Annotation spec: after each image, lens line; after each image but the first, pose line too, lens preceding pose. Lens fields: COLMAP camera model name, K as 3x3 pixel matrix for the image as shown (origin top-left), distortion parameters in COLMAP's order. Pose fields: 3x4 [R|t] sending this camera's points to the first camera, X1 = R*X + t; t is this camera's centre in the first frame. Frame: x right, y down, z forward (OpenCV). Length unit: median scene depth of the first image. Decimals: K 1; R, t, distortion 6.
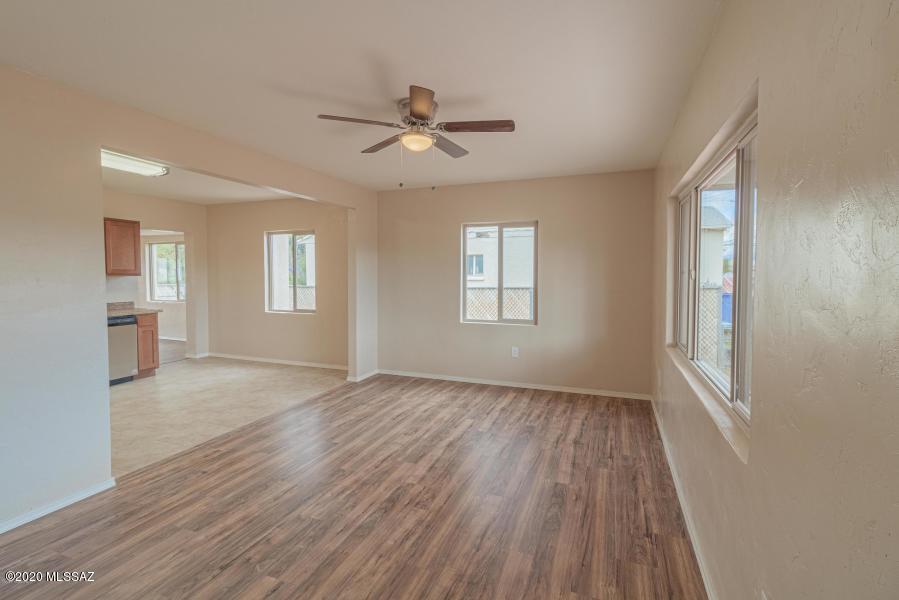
lens RADIAL K [[419.8, 0, 452.6], [0, 419.8, 292.6], [0, 0, 1]] dist [0.000158, 0.001503]
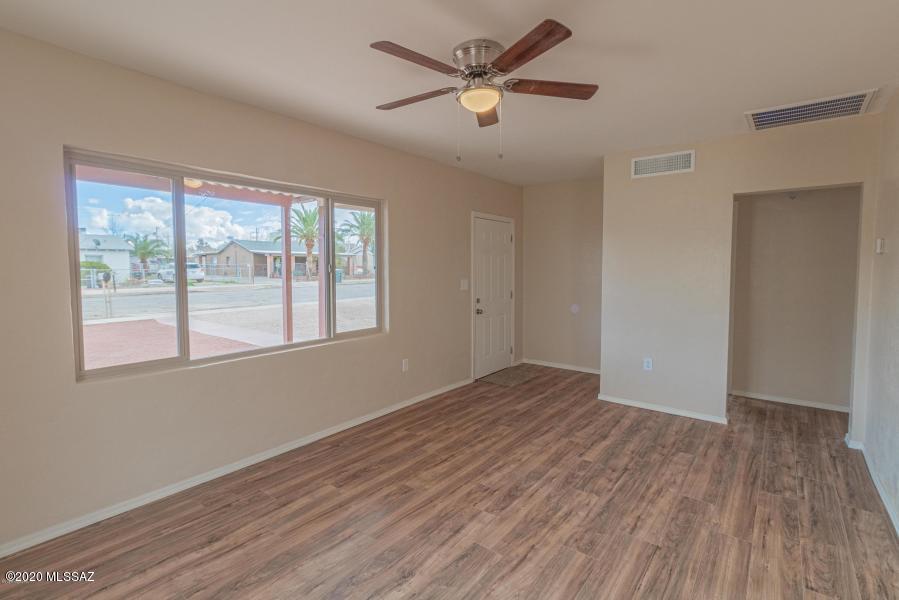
lens RADIAL K [[419.8, 0, 450.9], [0, 419.8, 292.5], [0, 0, 1]] dist [0.000158, 0.001503]
pose [[-0.957525, -0.019226, 0.287708, -0.239957], [0.012488, 0.994074, 0.107989, -0.078682], [-0.288079, 0.106995, -0.951610, 1.631618]]
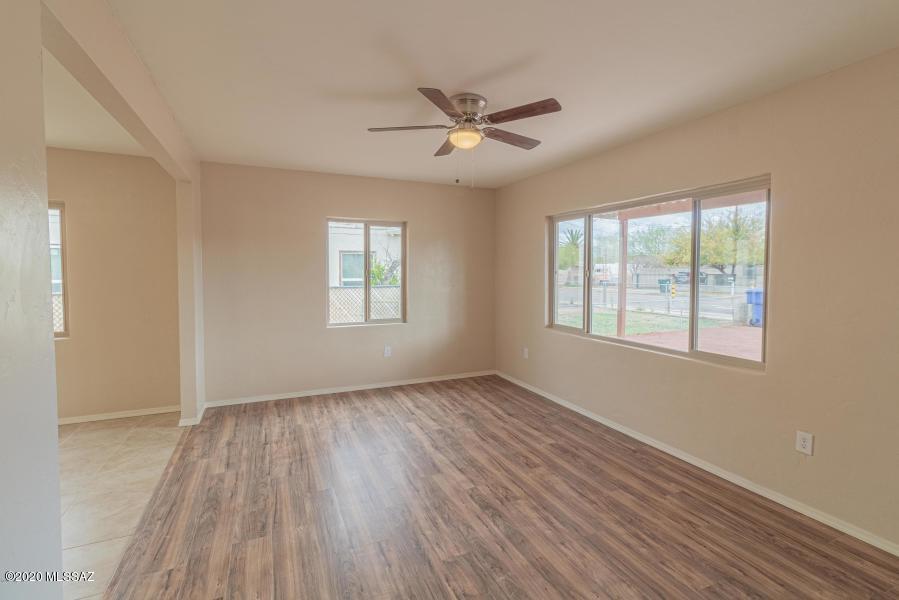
lens RADIAL K [[419.8, 0, 457.0], [0, 419.8, 297.4], [0, 0, 1]] dist [0.000158, 0.001503]
pose [[0.694752, -0.043258, 0.717947, -0.737639], [0.031493, 0.999062, 0.029721, -0.020174], [-0.718559, 0.001961, 0.695463, 0.309557]]
